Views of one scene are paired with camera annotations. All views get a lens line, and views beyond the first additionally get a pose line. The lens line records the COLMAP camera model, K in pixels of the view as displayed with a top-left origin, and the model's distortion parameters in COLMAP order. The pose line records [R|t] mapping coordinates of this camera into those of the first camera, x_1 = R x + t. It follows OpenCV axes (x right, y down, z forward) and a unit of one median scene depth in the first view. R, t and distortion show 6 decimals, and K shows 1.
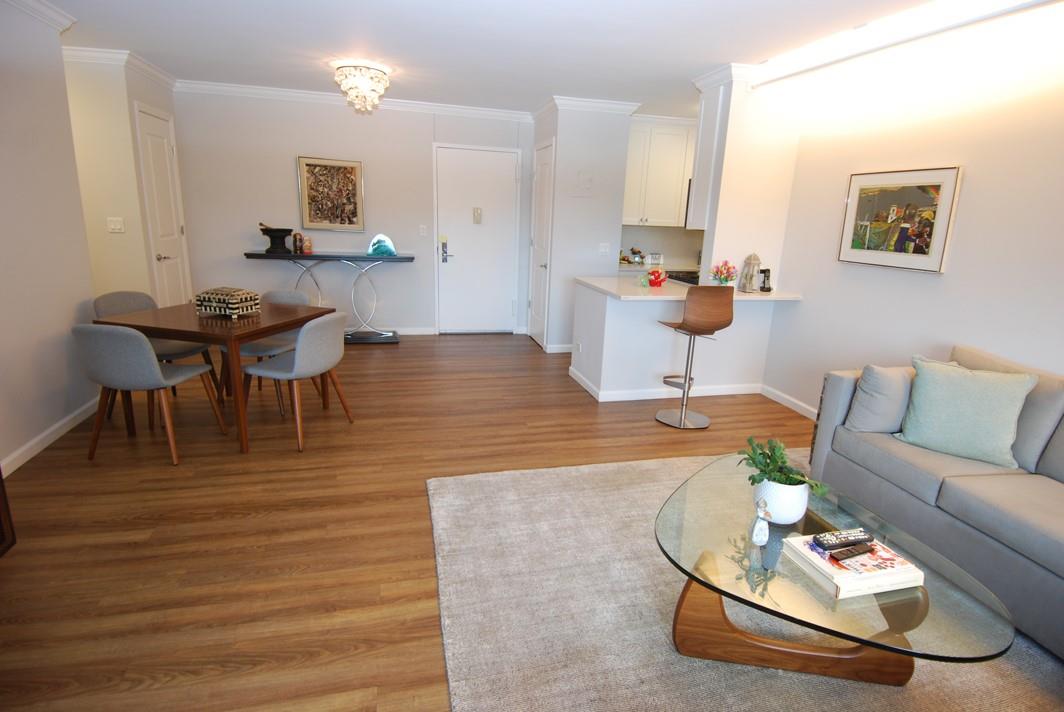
lens RADIAL K [[551.4, 0, 538.1], [0, 551.4, 358.0], [0, 0, 1]] dist [0.043539, -0.047137]
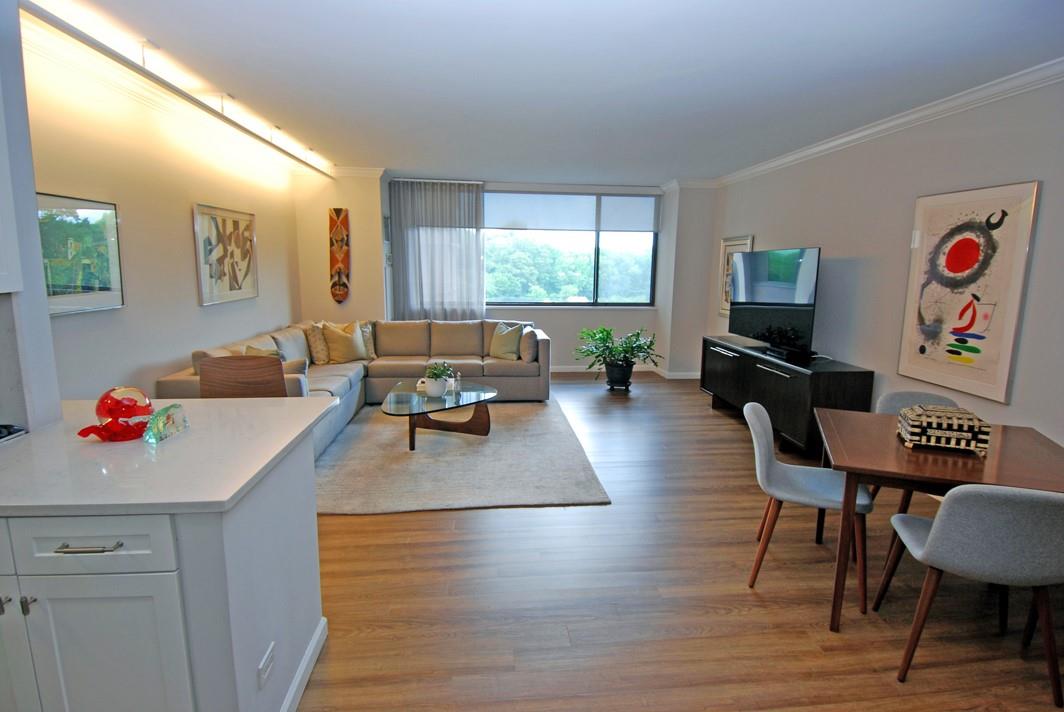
lens RADIAL K [[551.4, 0, 547.2], [0, 551.4, 358.9], [0, 0, 1]] dist [0.043539, -0.047137]
pose [[-0.989181, -0.076807, 0.124984, -0.166970], [-0.018286, 0.909893, 0.414440, -0.457763], [-0.145554, 0.407671, -0.901454, 1.686045]]
